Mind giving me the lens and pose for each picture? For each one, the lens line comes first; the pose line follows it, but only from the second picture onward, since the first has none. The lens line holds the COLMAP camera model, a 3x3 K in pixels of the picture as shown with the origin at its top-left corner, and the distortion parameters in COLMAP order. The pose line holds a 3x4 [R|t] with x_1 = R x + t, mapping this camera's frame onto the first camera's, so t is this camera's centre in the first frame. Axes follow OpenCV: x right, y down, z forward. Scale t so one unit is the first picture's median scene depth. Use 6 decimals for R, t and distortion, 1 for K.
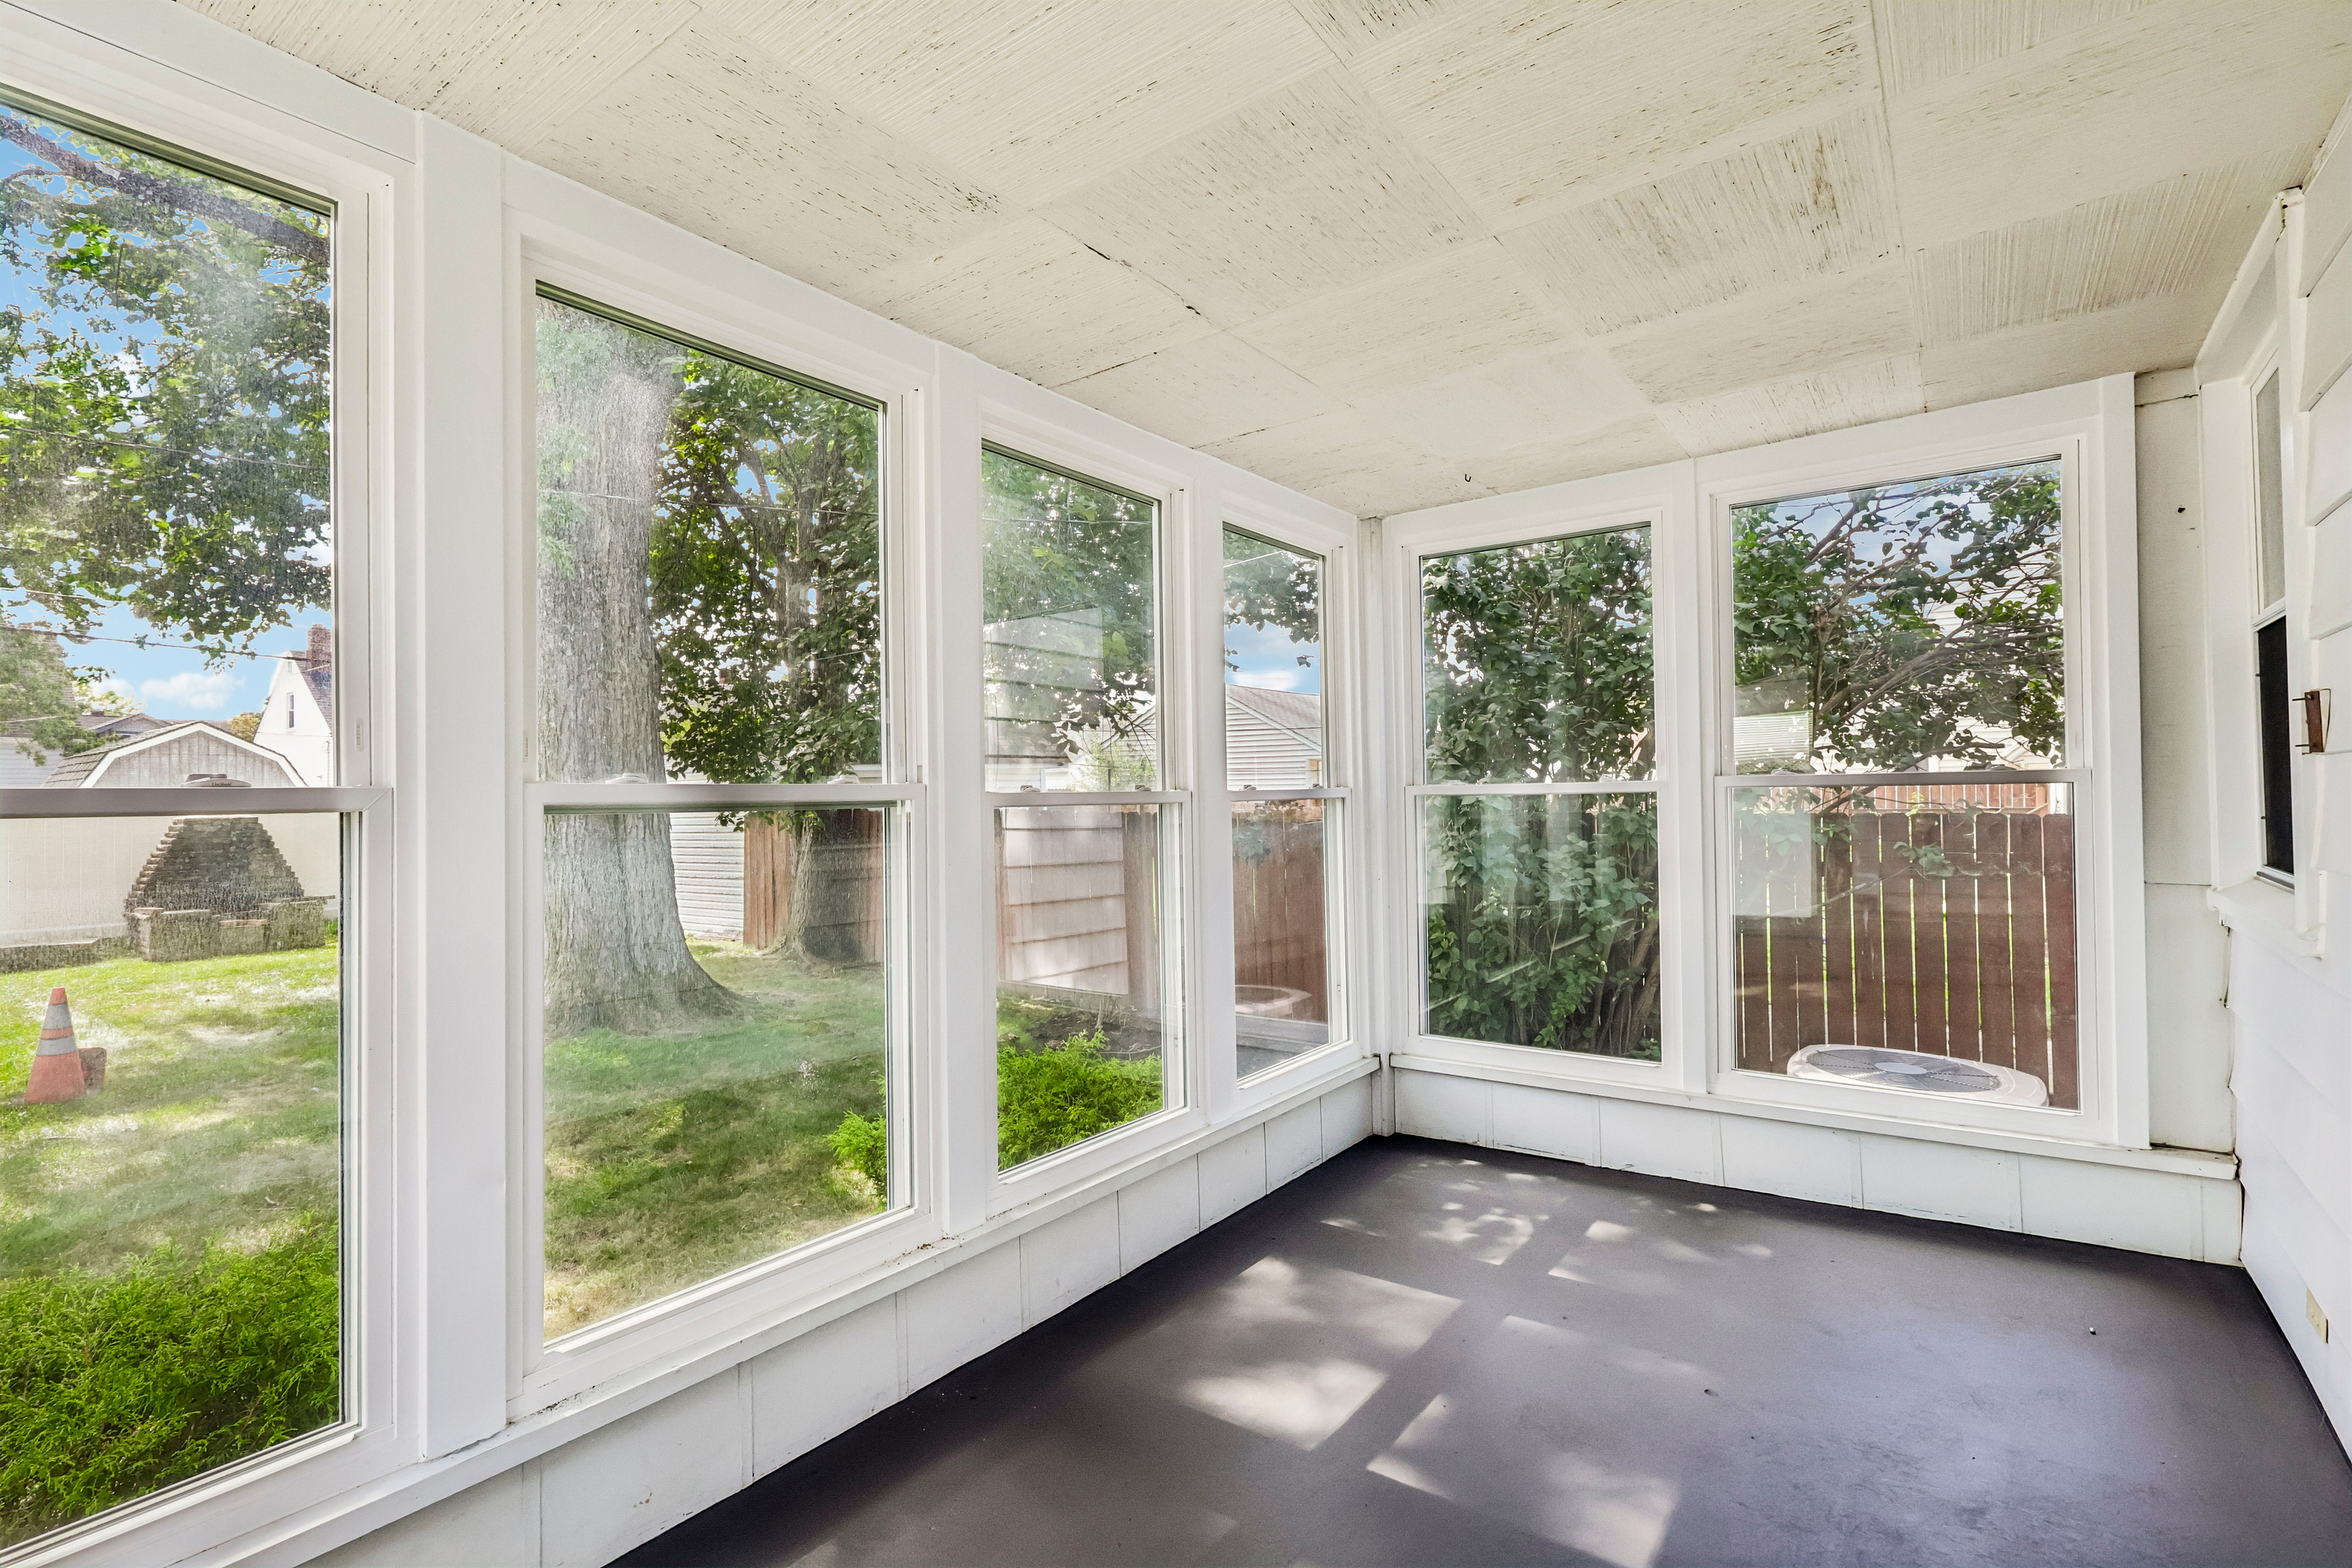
lens RADIAL K [[1079.5, 0, 1181.9], [0, 1079.5, 785.9], [0, 0, 1]] dist [-0.005377, 0.002762]
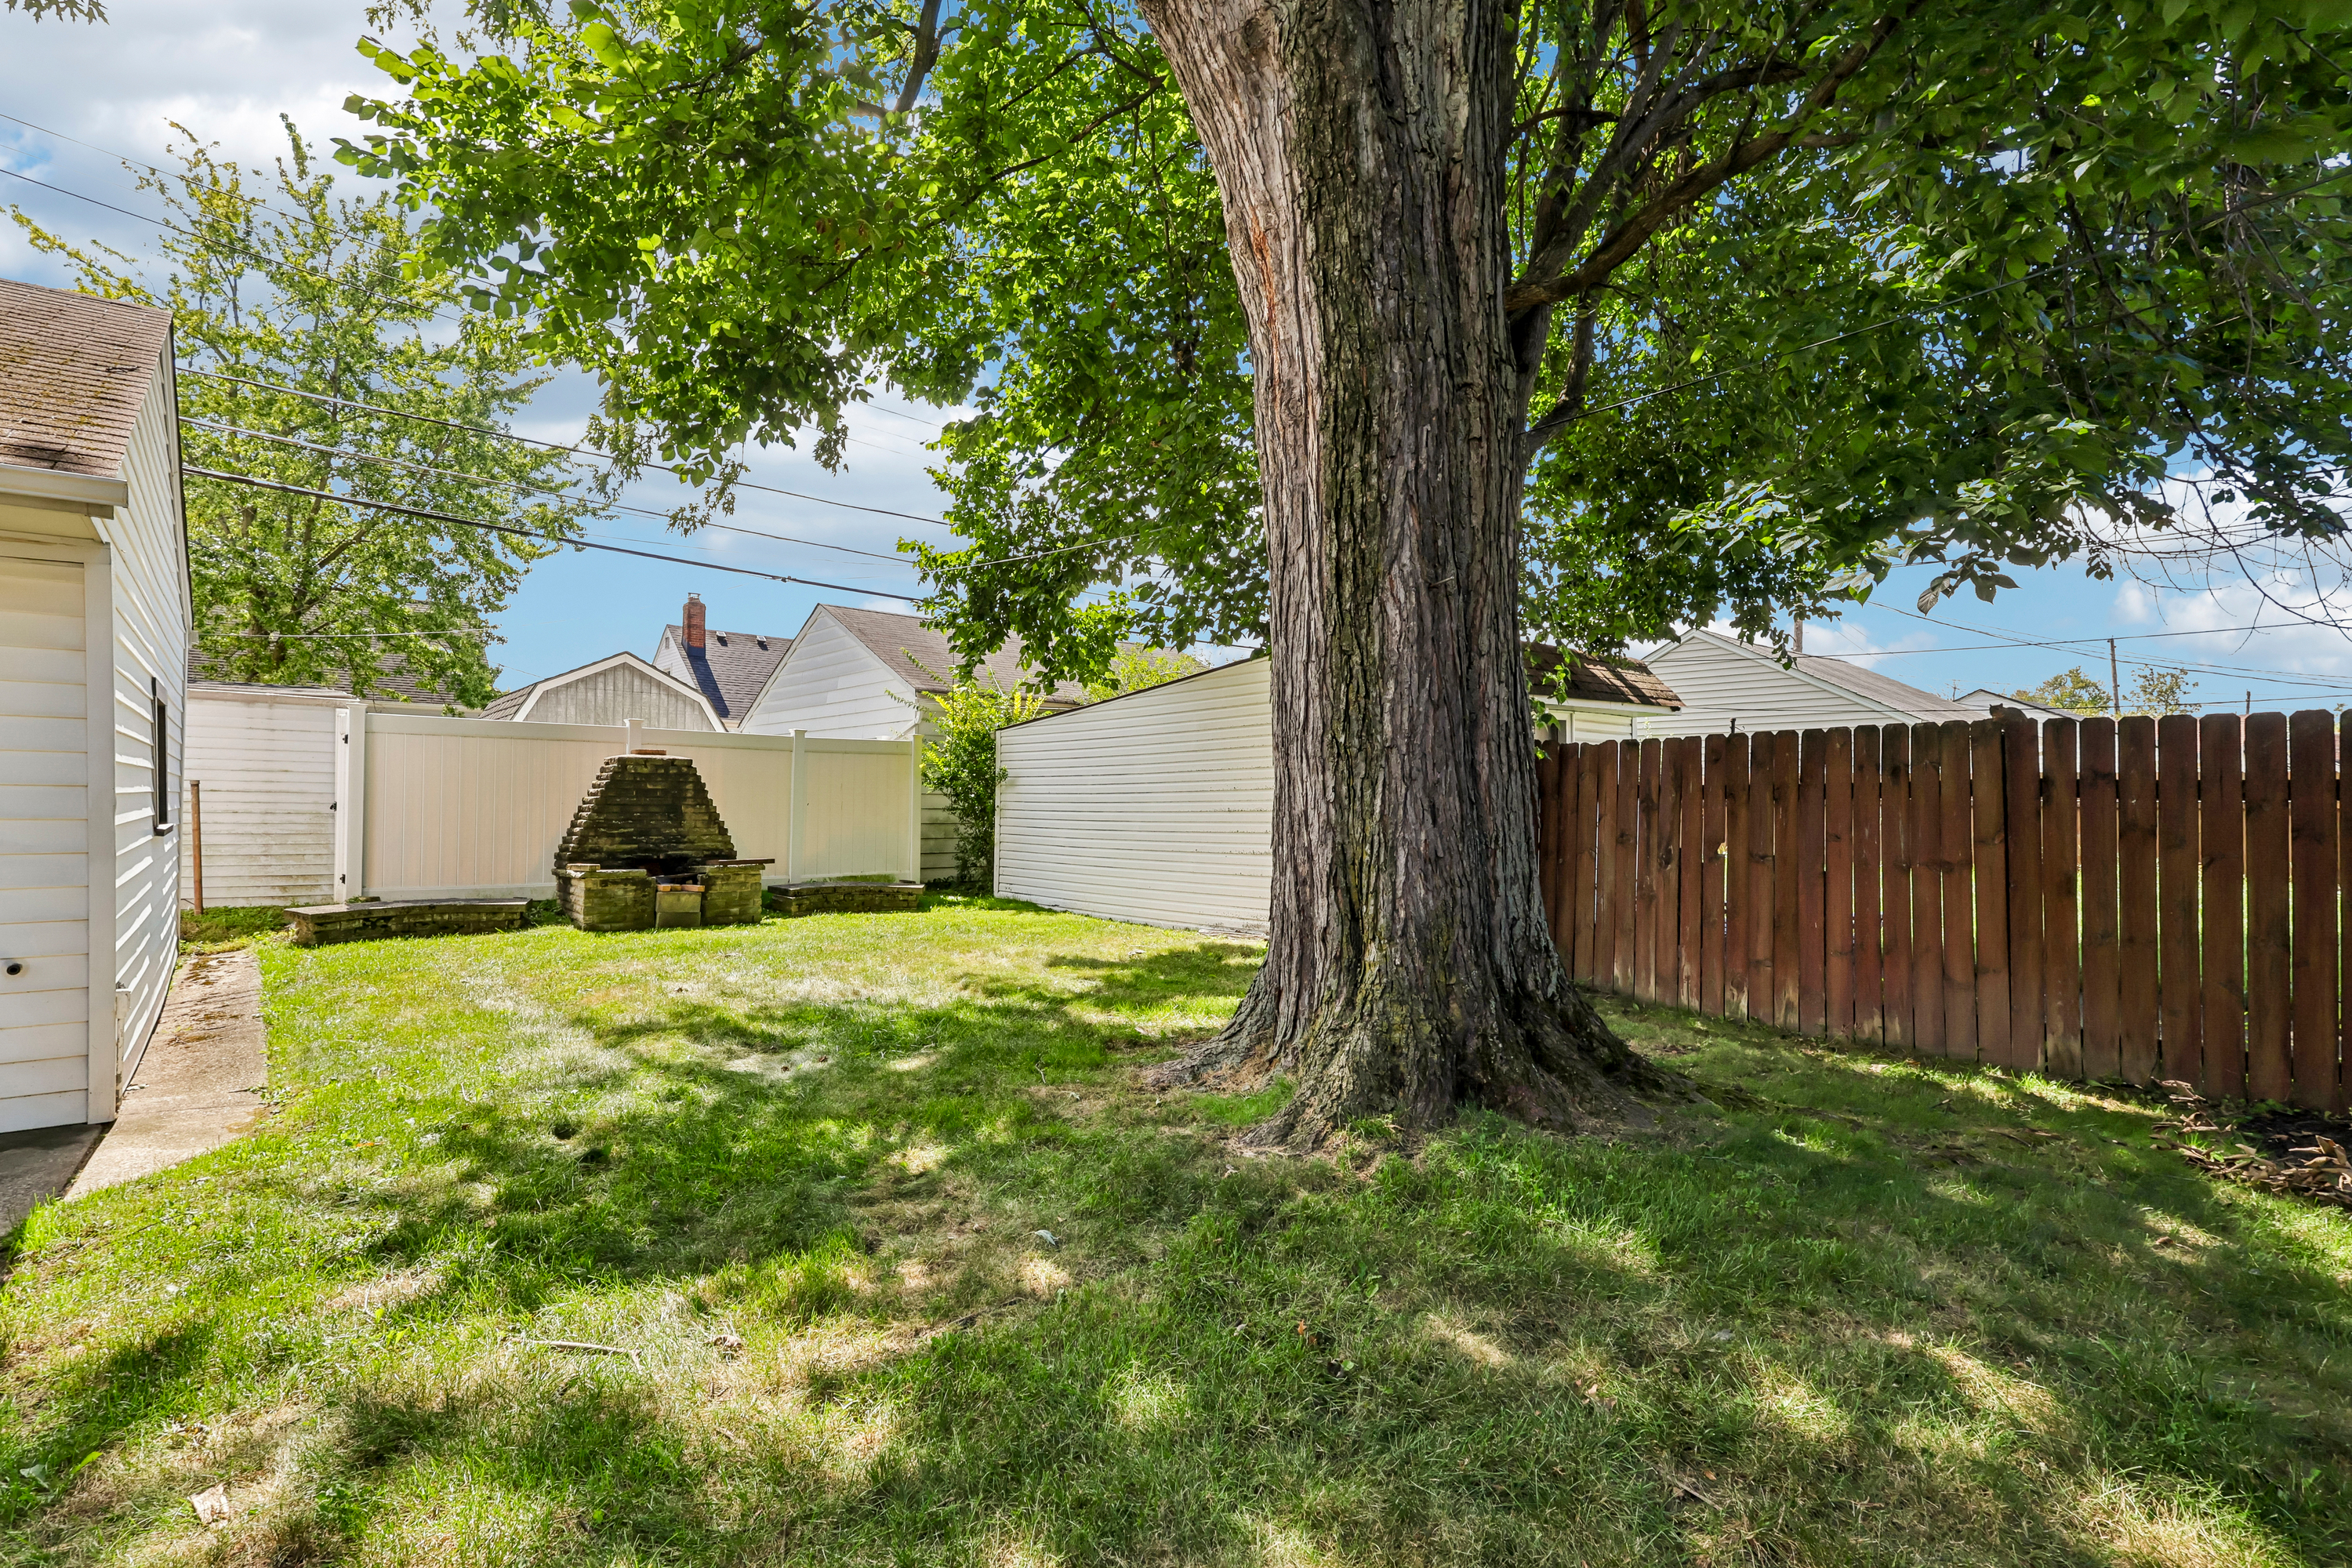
lens RADIAL K [[1079.5, 0, 1170.2], [0, 1079.5, 795.4], [0, 0, 1]] dist [-0.005377, 0.002762]
pose [[0.974179, 0.016062, -0.225207, -0.345395], [-0.016803, 0.999858, -0.001373, 0.054490], [0.225153, 0.005122, 0.974310, 0.309827]]
